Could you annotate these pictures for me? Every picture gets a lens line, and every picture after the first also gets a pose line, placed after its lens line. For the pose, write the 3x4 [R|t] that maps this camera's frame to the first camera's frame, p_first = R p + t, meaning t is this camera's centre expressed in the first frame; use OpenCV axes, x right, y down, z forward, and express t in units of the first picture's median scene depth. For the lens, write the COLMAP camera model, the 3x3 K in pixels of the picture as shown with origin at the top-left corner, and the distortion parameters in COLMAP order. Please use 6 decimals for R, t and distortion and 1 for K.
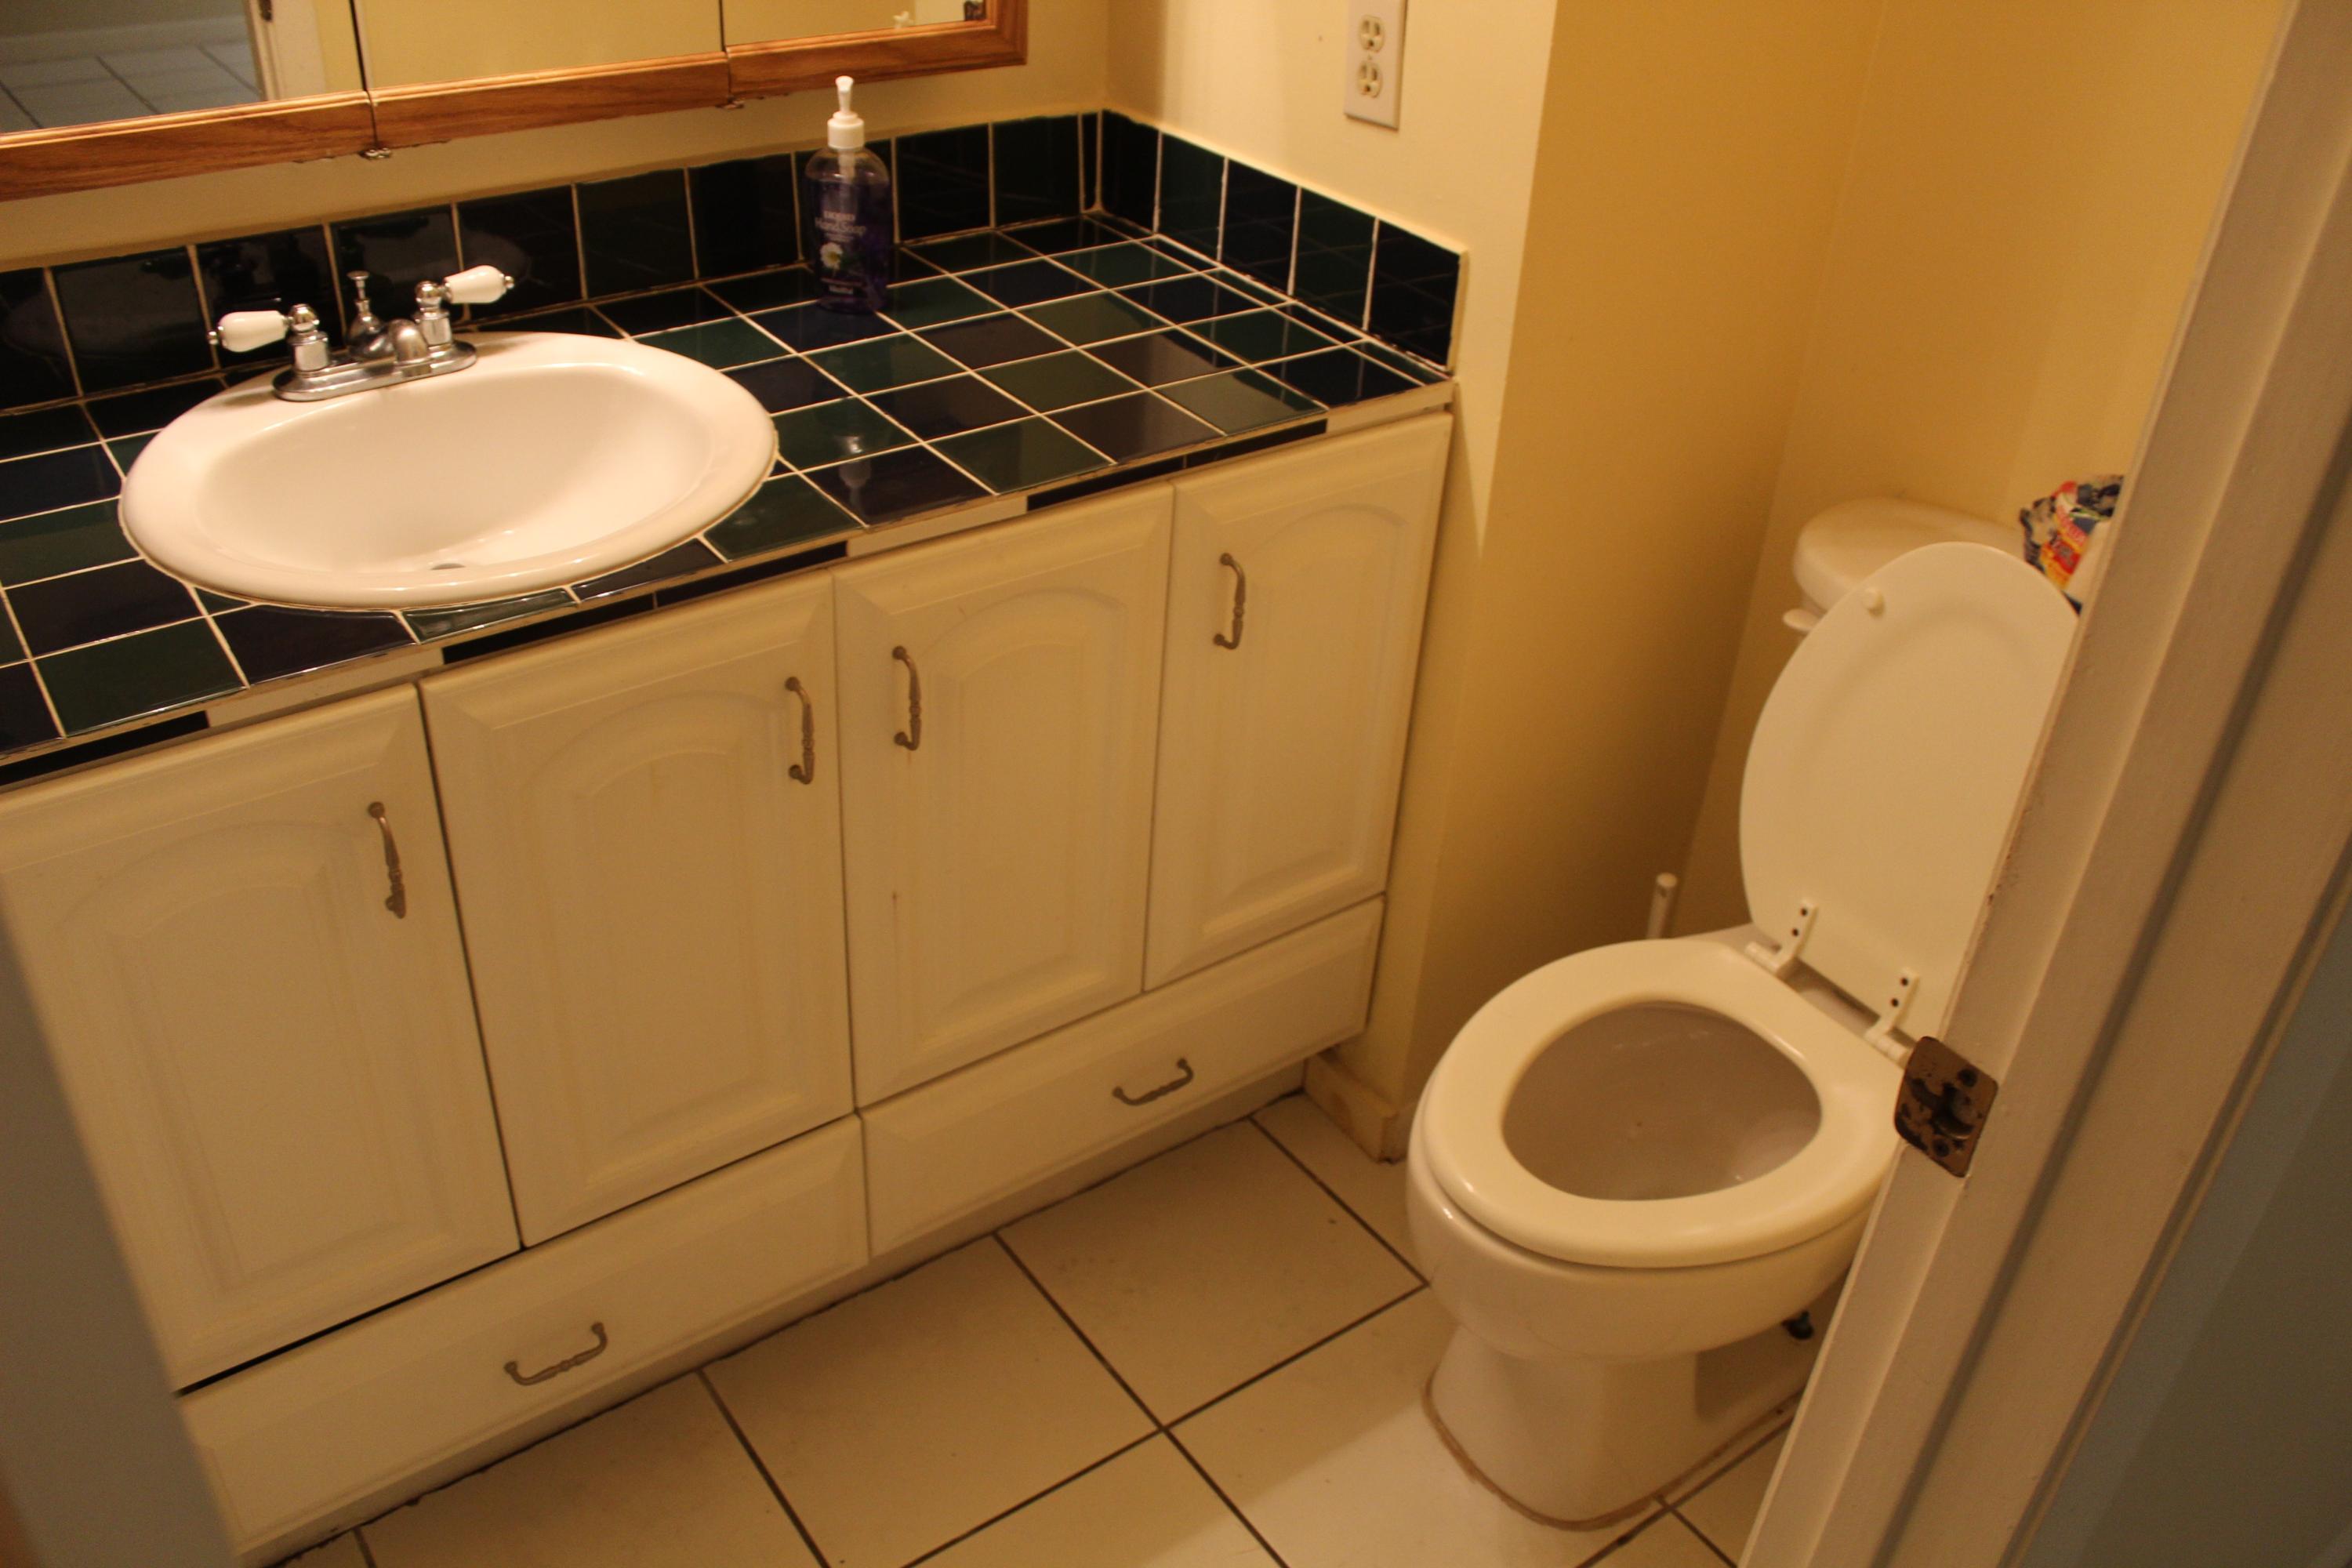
lens RADIAL K [[1940.9, 0, 1176.0], [0, 1940.9, 784.0], [0, 0, 1]] dist [-0.172256, 0.150509]
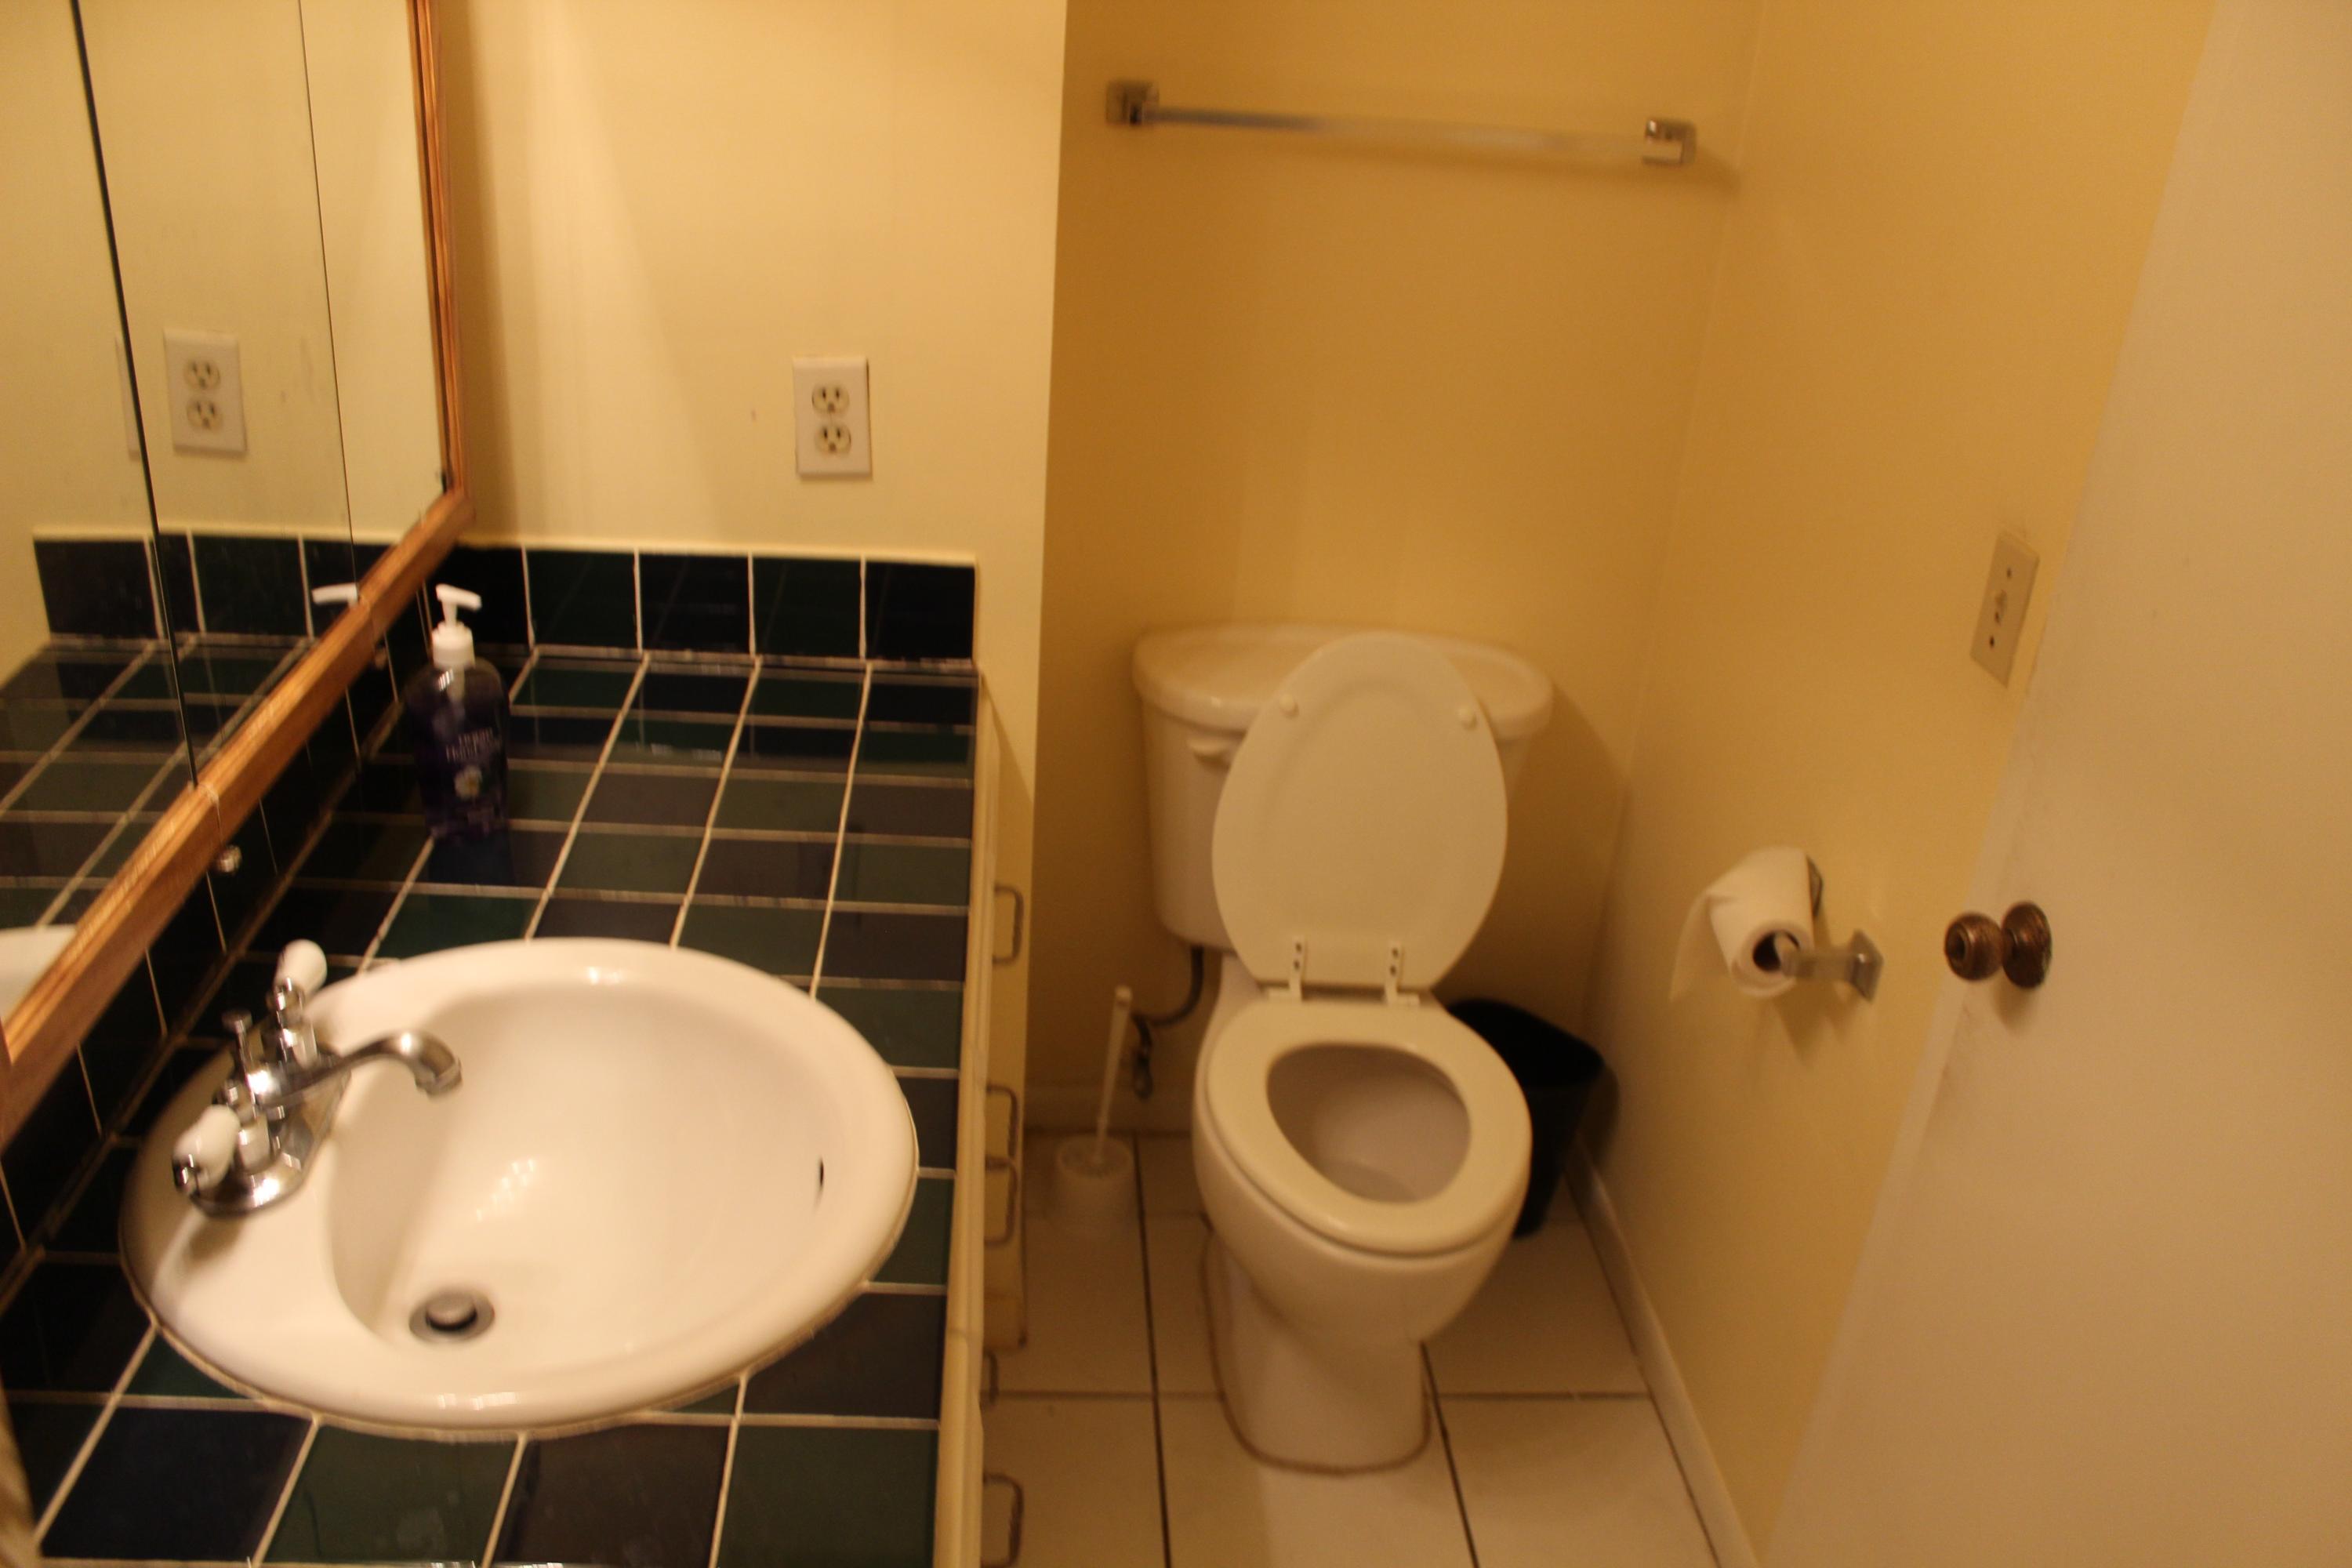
lens RADIAL K [[1940.9, 0, 1176.0], [0, 1940.9, 784.0], [0, 0, 1]] dist [-0.172256, 0.150509]
pose [[0.537724, -0.385882, 0.749632, -0.698590], [0.423165, 0.892539, 0.155901, -0.289250], [-0.729235, 0.233386, 0.643231, 0.205317]]
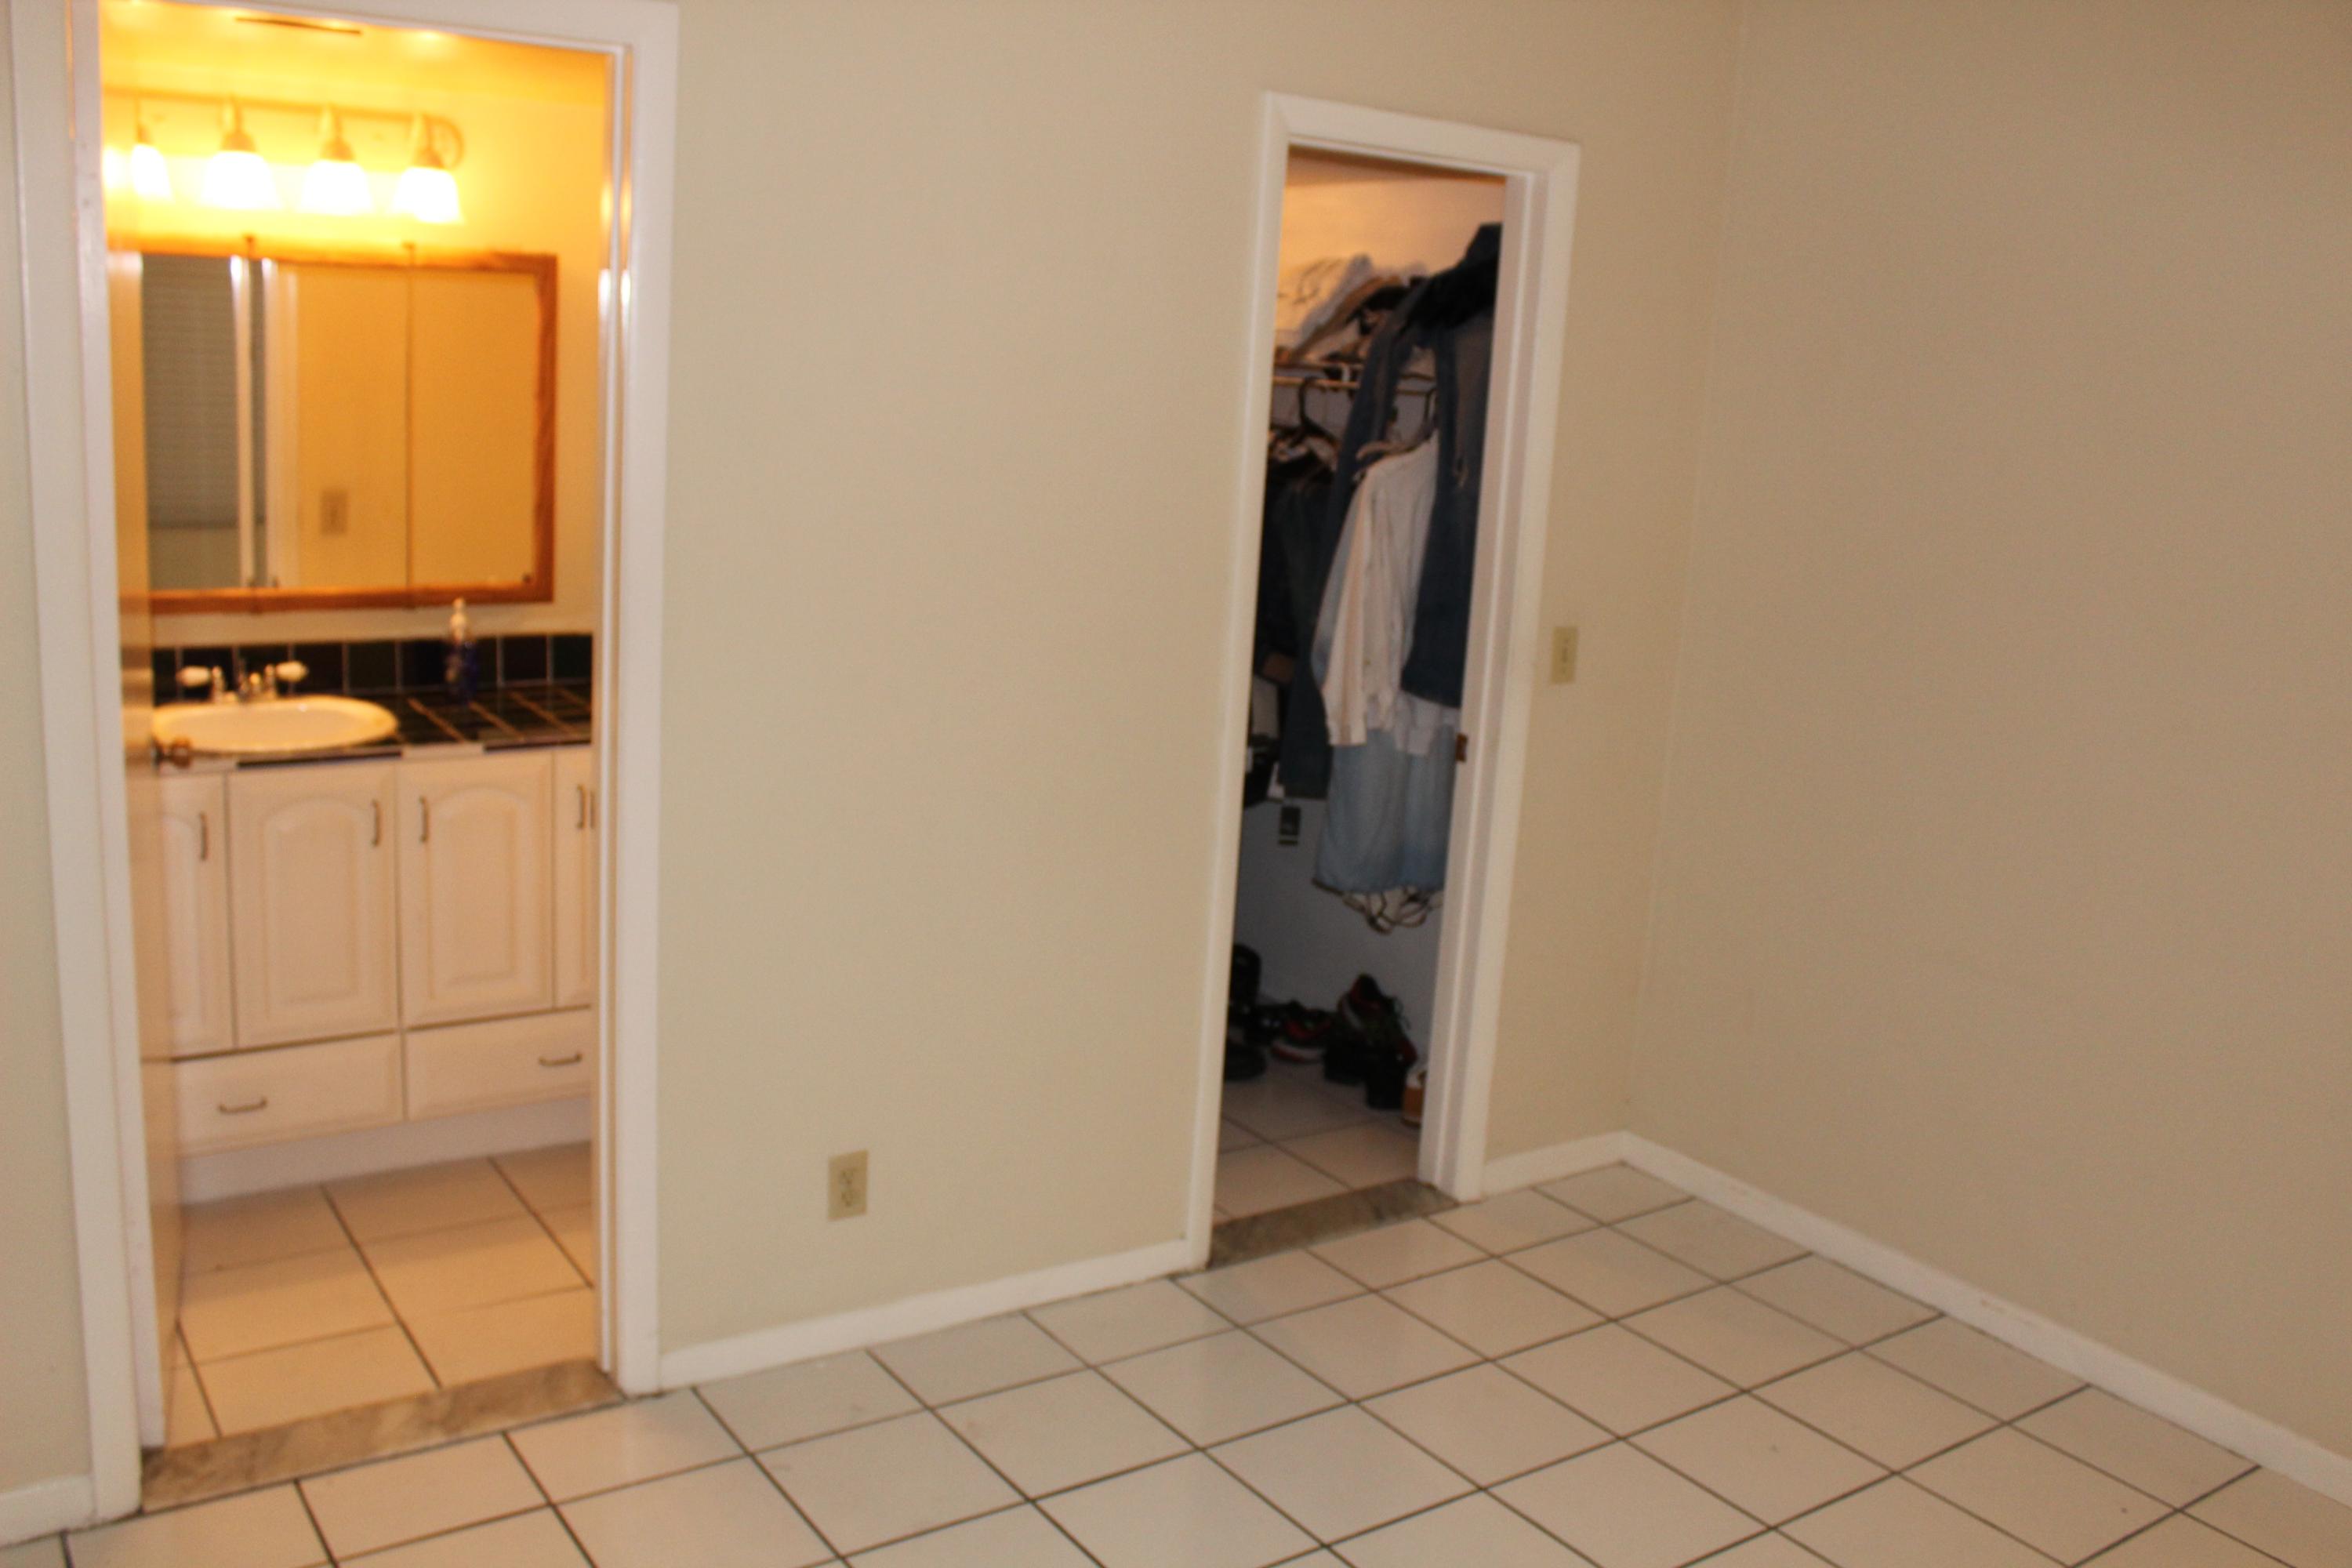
lens RADIAL K [[2031.1, 0, 1176.0], [0, 2031.1, 784.0], [0, 0, 1]] dist [-0.147852, 0.109541]
pose [[0.999447, 0.017136, -0.028501, 0.806345], [-0.026248, 0.932705, -0.359684, 0.725087], [0.020420, 0.360233, 0.932639, -1.244445]]
